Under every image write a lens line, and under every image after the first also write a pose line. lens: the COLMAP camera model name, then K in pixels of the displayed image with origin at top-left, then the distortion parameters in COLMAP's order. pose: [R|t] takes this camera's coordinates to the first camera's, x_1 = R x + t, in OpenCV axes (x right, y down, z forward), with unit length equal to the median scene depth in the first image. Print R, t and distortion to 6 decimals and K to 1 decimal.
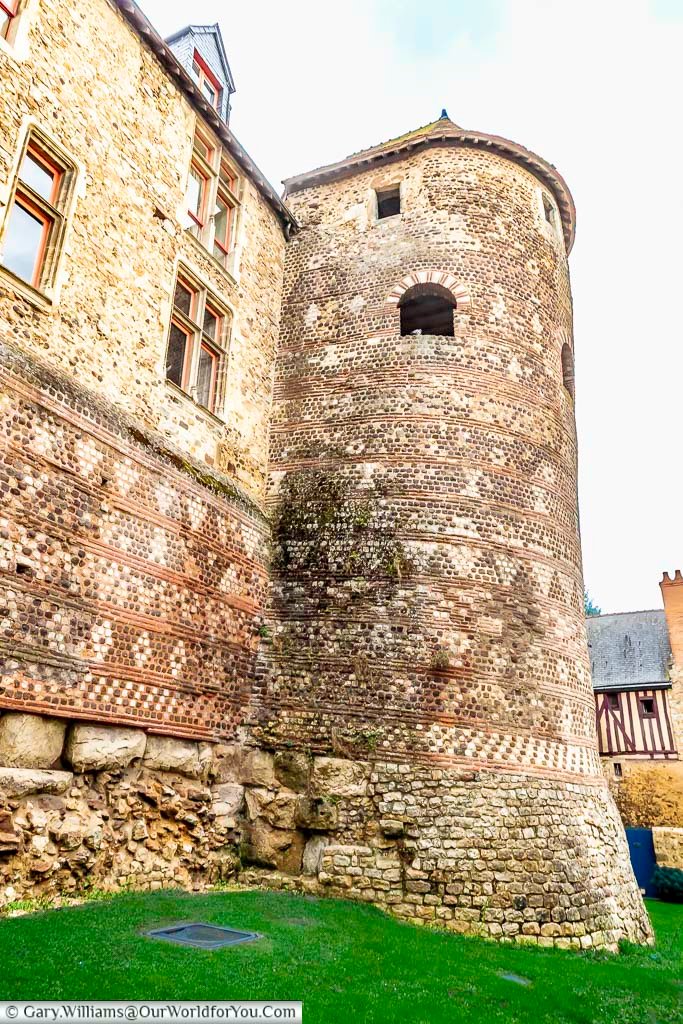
lens RADIAL K [[690.5, 0, 341.5], [0, 690.5, 512.0], [0, 0, 1]] dist [0.001402, 0.002290]
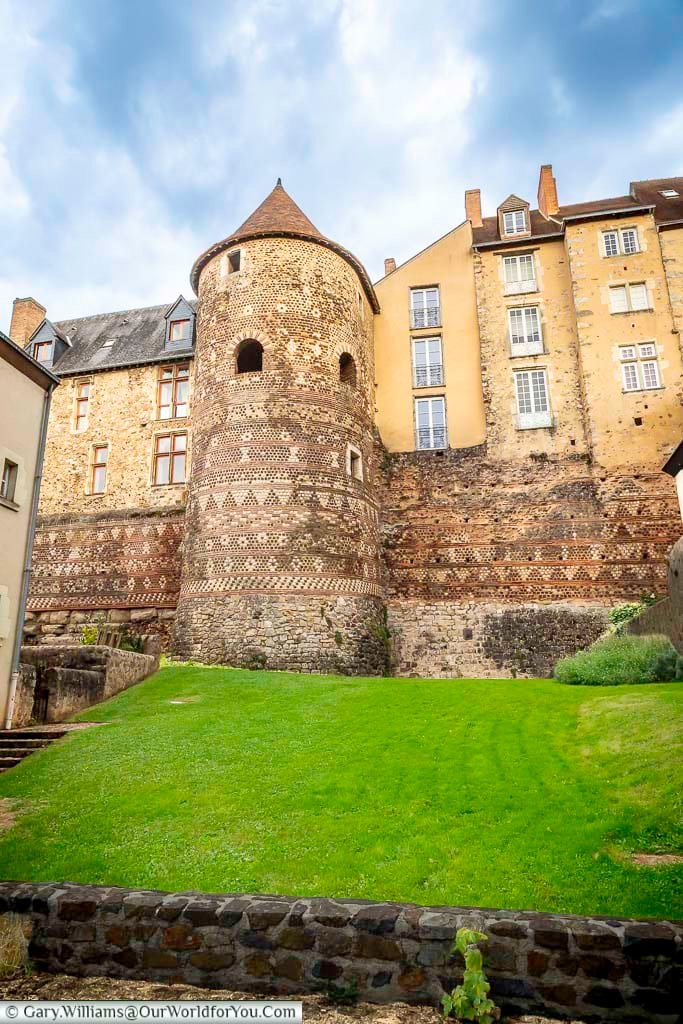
lens RADIAL K [[690.5, 0, 341.5], [0, 690.5, 512.0], [0, 0, 1]] dist [0.001402, 0.002290]
pose [[0.227768, -0.290377, -0.929410, 2.774487], [0.380124, 0.905277, -0.189682, 0.808619], [0.896453, -0.310088, 0.316572, 0.897112]]
